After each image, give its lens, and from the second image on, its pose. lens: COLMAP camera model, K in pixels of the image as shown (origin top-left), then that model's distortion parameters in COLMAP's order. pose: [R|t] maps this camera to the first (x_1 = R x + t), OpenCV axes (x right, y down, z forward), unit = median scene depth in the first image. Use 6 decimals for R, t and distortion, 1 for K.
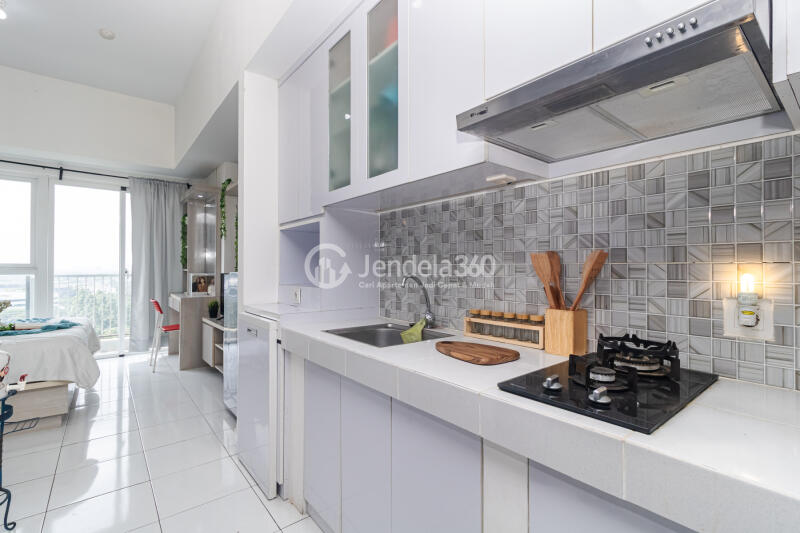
lens RADIAL K [[369.9, 0, 402.2], [0, 369.9, 265.2], [0, 0, 1]] dist [-0.001554, -0.001325]
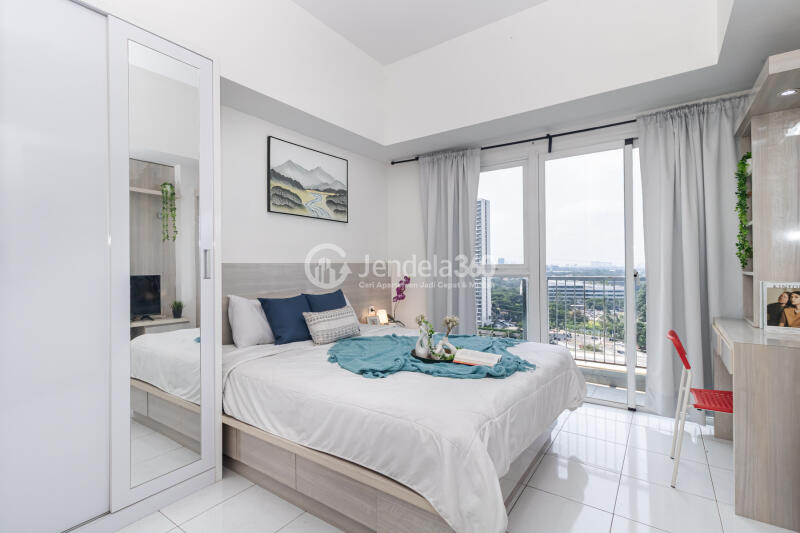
lens RADIAL K [[369.9, 0, 399.5], [0, 369.9, 263.2], [0, 0, 1]] dist [-0.001554, -0.001325]
pose [[0.265588, -0.015662, -0.963959, -0.259019], [0.016952, 0.999789, -0.011574, -0.001641], [0.963938, -0.013267, 0.265797, 0.459096]]
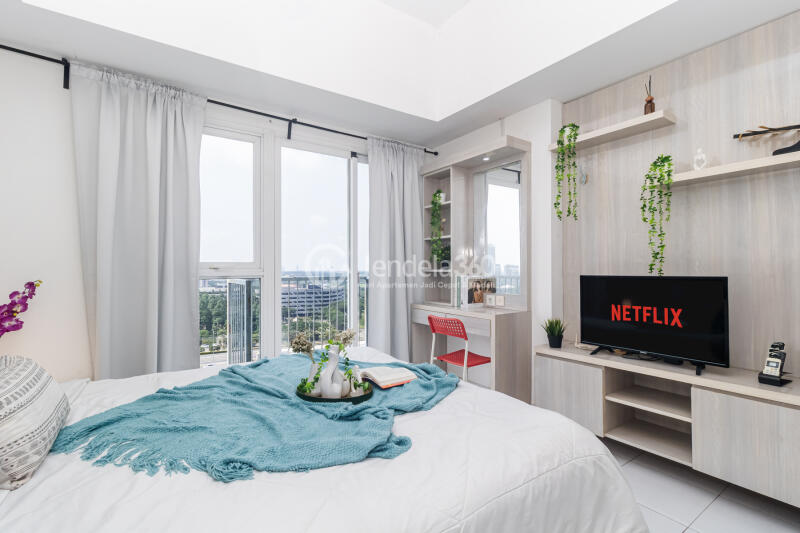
lens RADIAL K [[369.9, 0, 398.7], [0, 369.9, 263.0], [0, 0, 1]] dist [-0.001554, -0.001325]
pose [[0.995902, -0.008437, -0.090039, -0.607617], [0.007894, 0.999948, -0.006382, 0.002667], [0.090089, 0.005645, 0.995918, 0.314070]]
